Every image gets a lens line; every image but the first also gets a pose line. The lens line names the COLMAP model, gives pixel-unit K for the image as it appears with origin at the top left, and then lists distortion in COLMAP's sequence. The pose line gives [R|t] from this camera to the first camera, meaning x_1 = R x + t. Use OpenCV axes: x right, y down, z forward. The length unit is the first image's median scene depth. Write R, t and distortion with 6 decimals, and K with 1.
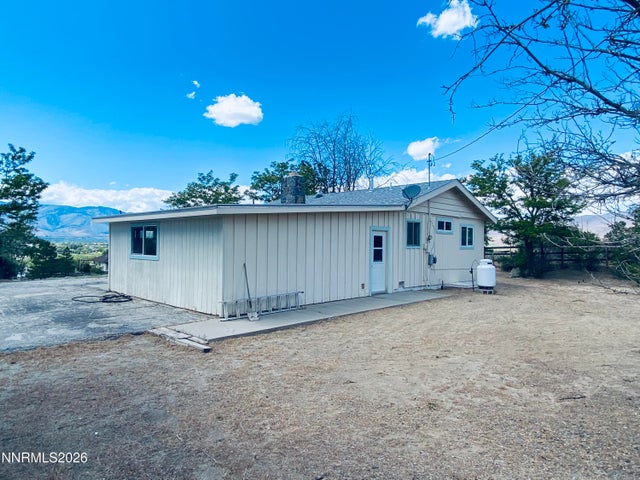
lens RADIAL K [[418.5, 0, 320.0], [0, 418.5, 240.0], [0, 0, 1]] dist [0.001168, 0.000093]
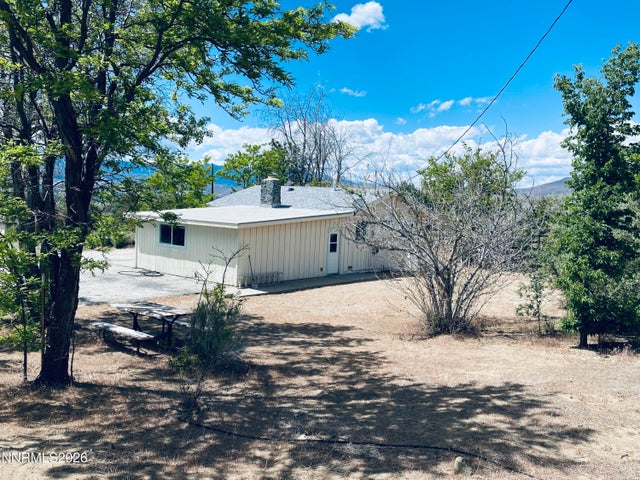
lens RADIAL K [[562.8, 0, 321.0], [0, 562.8, 231.4], [0, 0, 1]] dist [0.077828, -0.108042]
pose [[0.996883, 0.031519, 0.072325, -0.042974], [-0.035866, 0.997577, 0.059615, -0.130445], [-0.070271, -0.062024, 0.995598, -0.888813]]
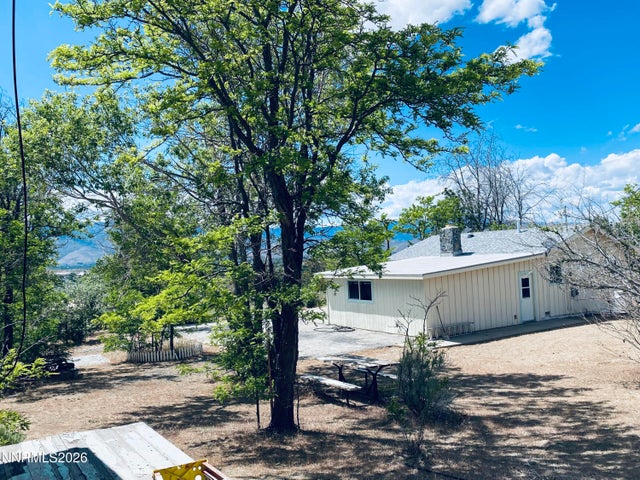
lens RADIAL K [[562.8, 0, 321.0], [0, 562.8, 231.4], [0, 0, 1]] dist [0.077828, -0.108042]
pose [[0.970944, -0.067432, -0.229609, -0.066733], [0.059898, 0.997417, -0.039631, -0.124897], [0.231689, 0.024727, 0.972476, -0.907833]]
